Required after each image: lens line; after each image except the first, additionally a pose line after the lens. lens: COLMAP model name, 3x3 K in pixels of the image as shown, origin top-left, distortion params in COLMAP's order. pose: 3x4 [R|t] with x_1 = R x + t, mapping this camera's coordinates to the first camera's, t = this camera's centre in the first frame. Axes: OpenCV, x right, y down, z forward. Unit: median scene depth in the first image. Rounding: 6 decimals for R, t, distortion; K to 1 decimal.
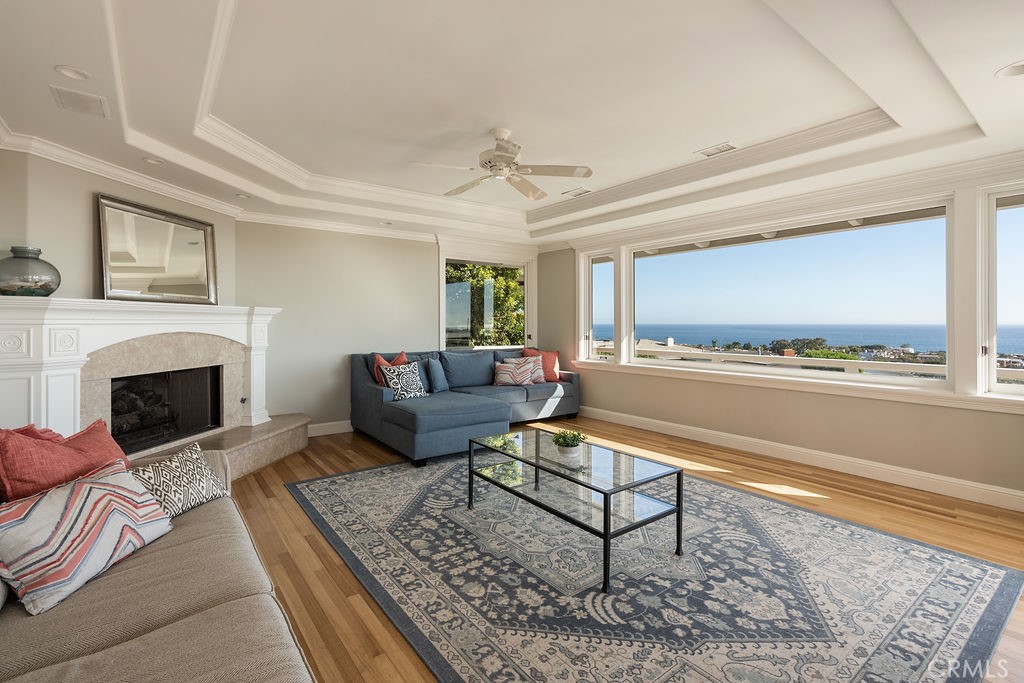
lens RADIAL K [[464.7, 0, 503.7], [0, 464.7, 317.7], [0, 0, 1]] dist [-0.005069, 0.002201]
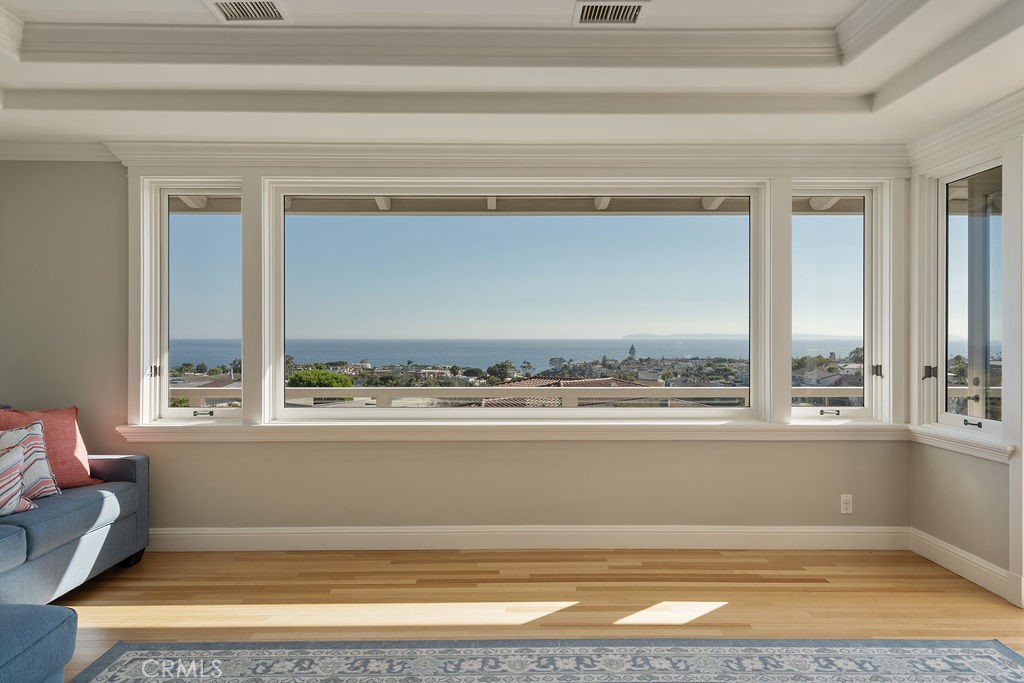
lens RADIAL K [[621.9, 0, 503.3], [0, 621.9, 335.9], [0, 0, 1]] dist [0.005604, 0.002227]
pose [[0.590857, 0.001750, 0.806774, -0.187672], [-0.008975, 0.999950, 0.004404, 0.006652], [-0.806726, -0.009843, 0.590844, 0.682495]]
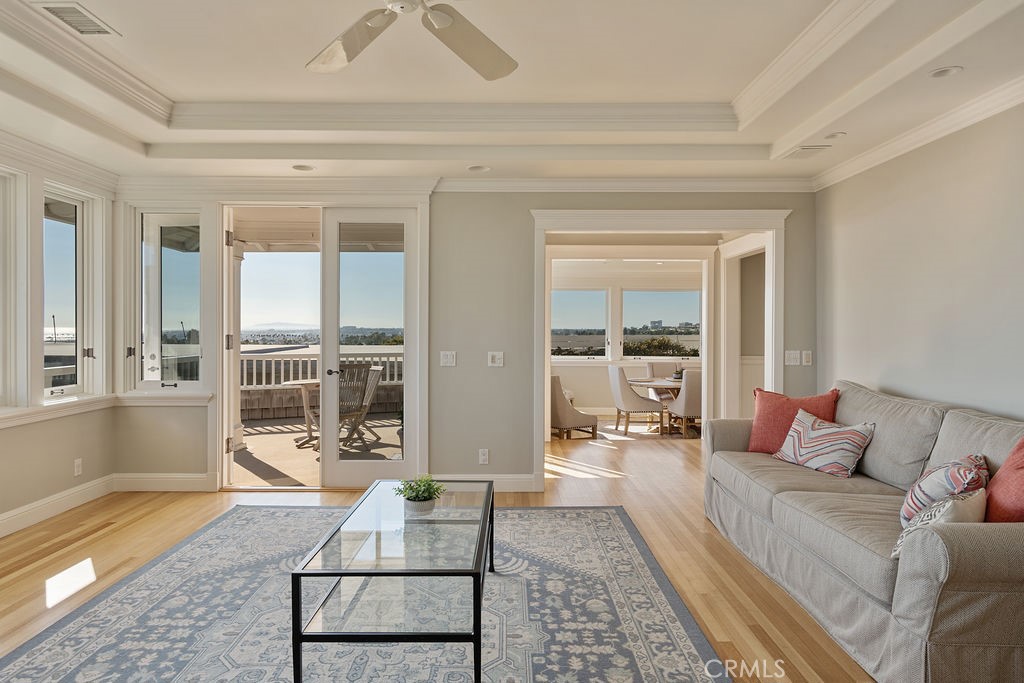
lens RADIAL K [[621.9, 0, 512.3], [0, 621.9, 332.1], [0, 0, 1]] dist [0.005604, 0.002227]
pose [[-0.804543, -0.008110, 0.593839, -0.418663], [-0.010143, 0.999949, -0.000085, 0.012650], [-0.593808, -0.006092, -0.804584, 1.307109]]
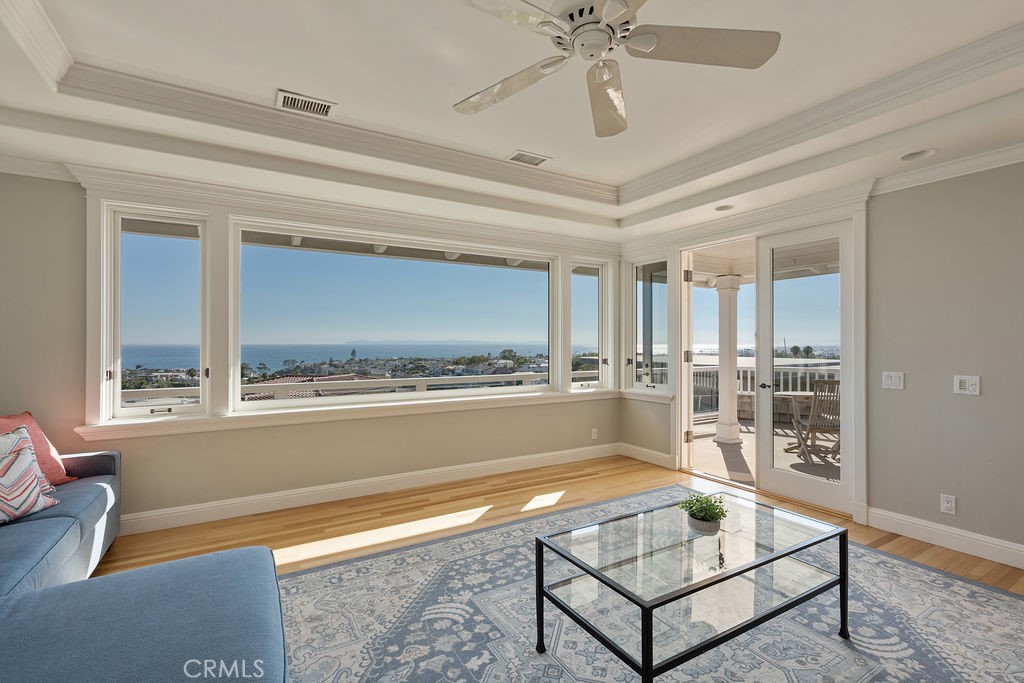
lens RADIAL K [[464.7, 0, 503.0], [0, 464.7, 340.4], [0, 0, 1]] dist [-0.005069, 0.002201]
pose [[0.111630, 0.005150, 0.993736, -0.468439], [-0.010534, 0.999937, -0.003998, 0.006265], [-0.993694, -0.010022, 0.111677, 0.953187]]
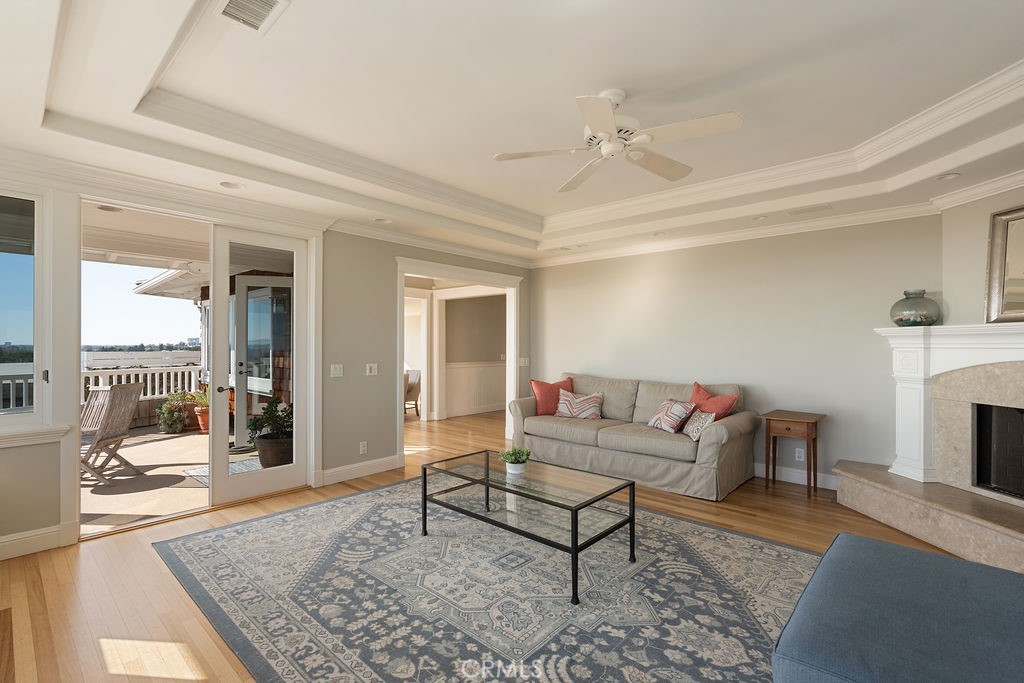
lens RADIAL K [[464.7, 0, 511.2], [0, 464.7, 344.5], [0, 0, 1]] dist [-0.005069, 0.002201]
pose [[-0.978452, -0.003330, -0.206448, 0.285443], [-0.001063, 0.999938, -0.011094, 0.016032], [0.206473, -0.010636, -0.978395, 1.569553]]
